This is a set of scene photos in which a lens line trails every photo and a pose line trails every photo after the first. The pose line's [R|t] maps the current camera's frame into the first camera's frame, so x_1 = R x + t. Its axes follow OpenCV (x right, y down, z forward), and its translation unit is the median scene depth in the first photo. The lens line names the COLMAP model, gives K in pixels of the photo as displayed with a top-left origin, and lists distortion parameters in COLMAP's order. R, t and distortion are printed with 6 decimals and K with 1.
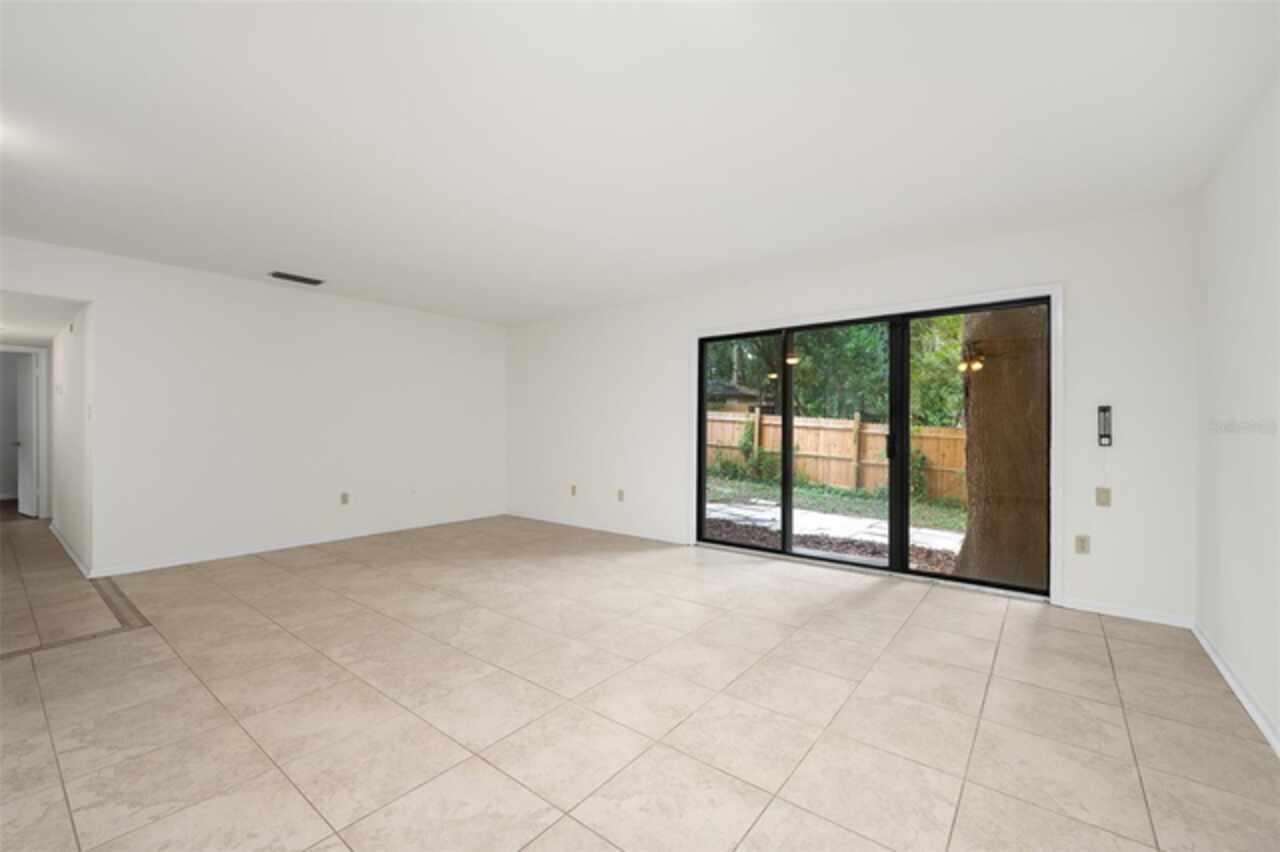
lens RADIAL K [[526.8, 0, 643.8], [0, 526.8, 428.8], [0, 0, 1]] dist [-0.000514, 0.000410]
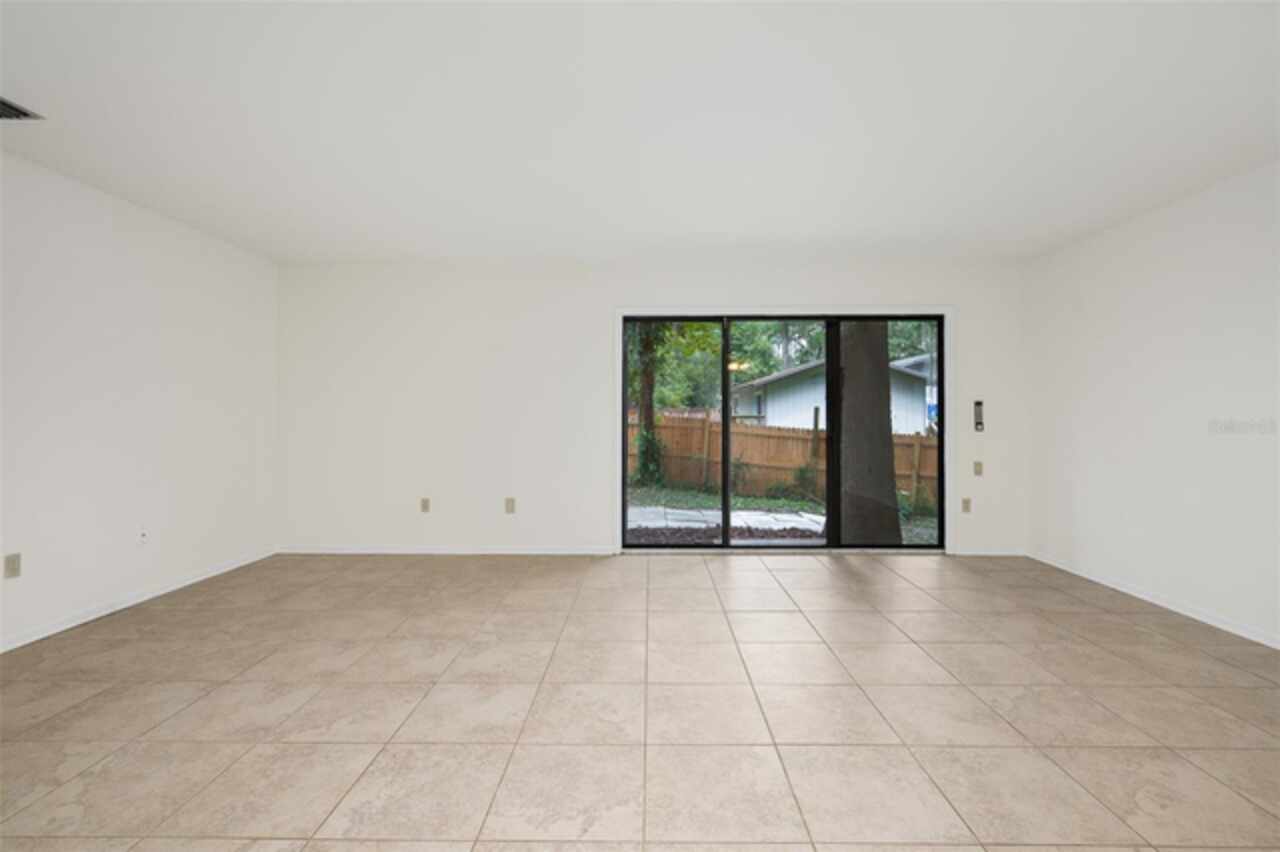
lens RADIAL K [[567.5, 0, 645.6], [0, 567.5, 416.5], [0, 0, 1]] dist [-0.003273, 0.000877]
pose [[0.793474, -0.001206, 0.608603, -0.644992], [0.004876, 0.999979, -0.004375, -0.001966], [-0.608585, 0.006439, 0.793462, 0.342009]]
